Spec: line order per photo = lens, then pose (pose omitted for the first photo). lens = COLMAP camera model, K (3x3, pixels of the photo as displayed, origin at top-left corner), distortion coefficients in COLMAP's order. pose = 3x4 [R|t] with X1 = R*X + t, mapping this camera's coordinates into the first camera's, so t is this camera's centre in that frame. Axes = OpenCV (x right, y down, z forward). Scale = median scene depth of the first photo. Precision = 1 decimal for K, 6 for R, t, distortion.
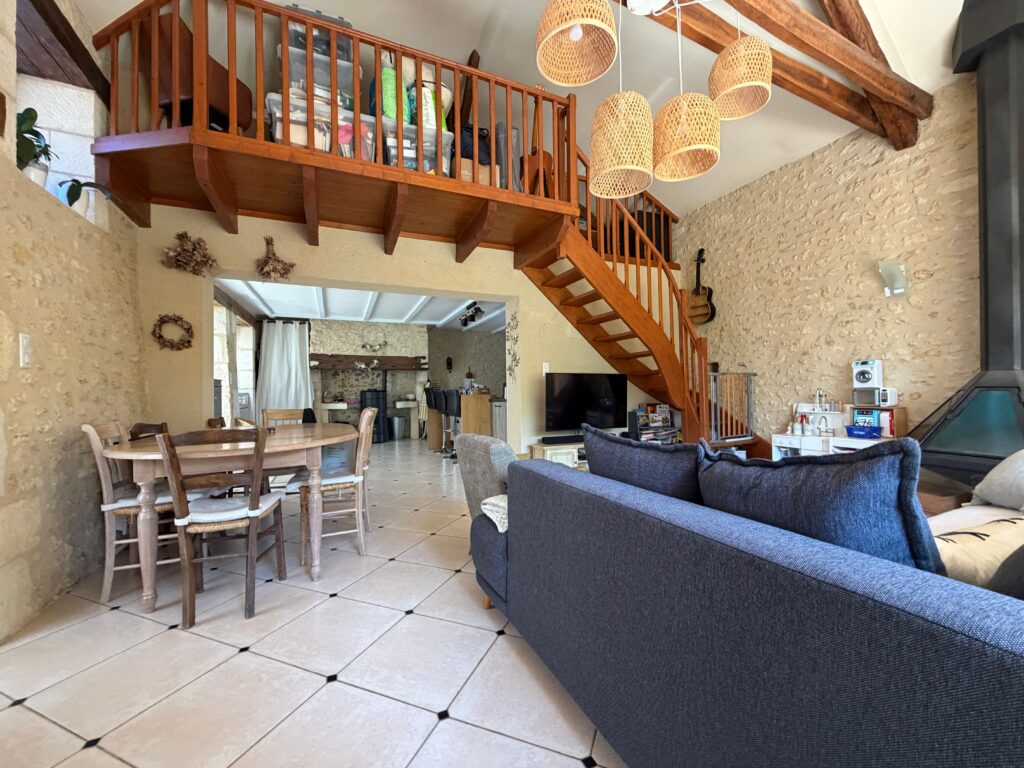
lens RADIAL K [[411.4, 0, 510.4], [0, 411.4, 385.0], [0, 0, 1]] dist [0.002188, 0.000329]
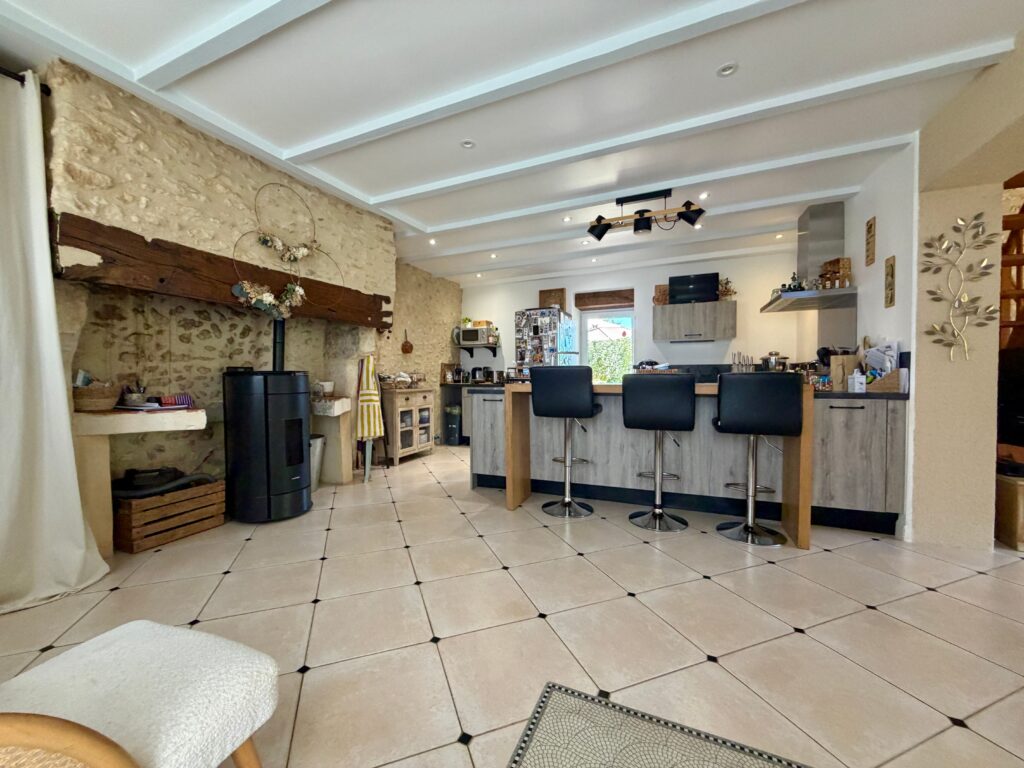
lens RADIAL K [[411.4, 0, 504.9], [0, 411.4, 383.6], [0, 0, 1]] dist [0.002188, 0.000329]
pose [[0.738539, 0.001584, 0.674209, -0.452733], [-0.019741, 0.999619, 0.019277, 0.013676], [-0.673922, -0.027547, 0.738289, 0.638273]]
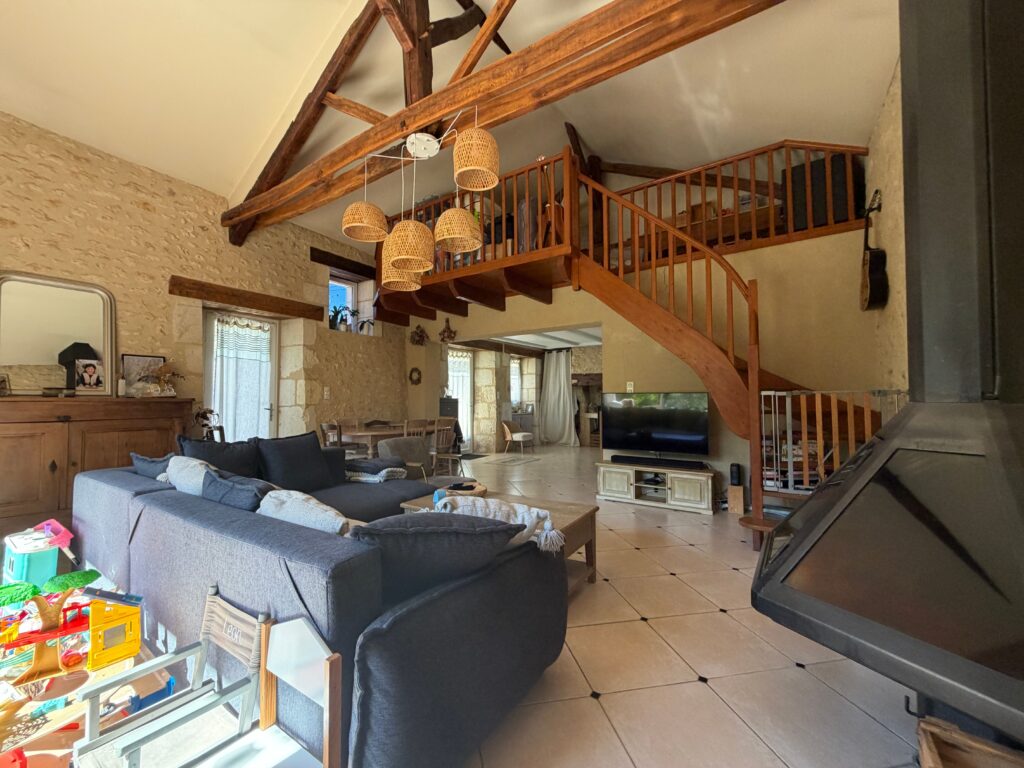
lens RADIAL K [[411.4, 0, 515.5], [0, 411.4, 388.4], [0, 0, 1]] dist [0.002188, 0.000329]
pose [[0.543325, -0.009567, -0.839468, 0.506677], [0.006294, 0.999953, -0.007323, -0.021664], [0.839499, -0.001305, 0.543360, 0.140703]]
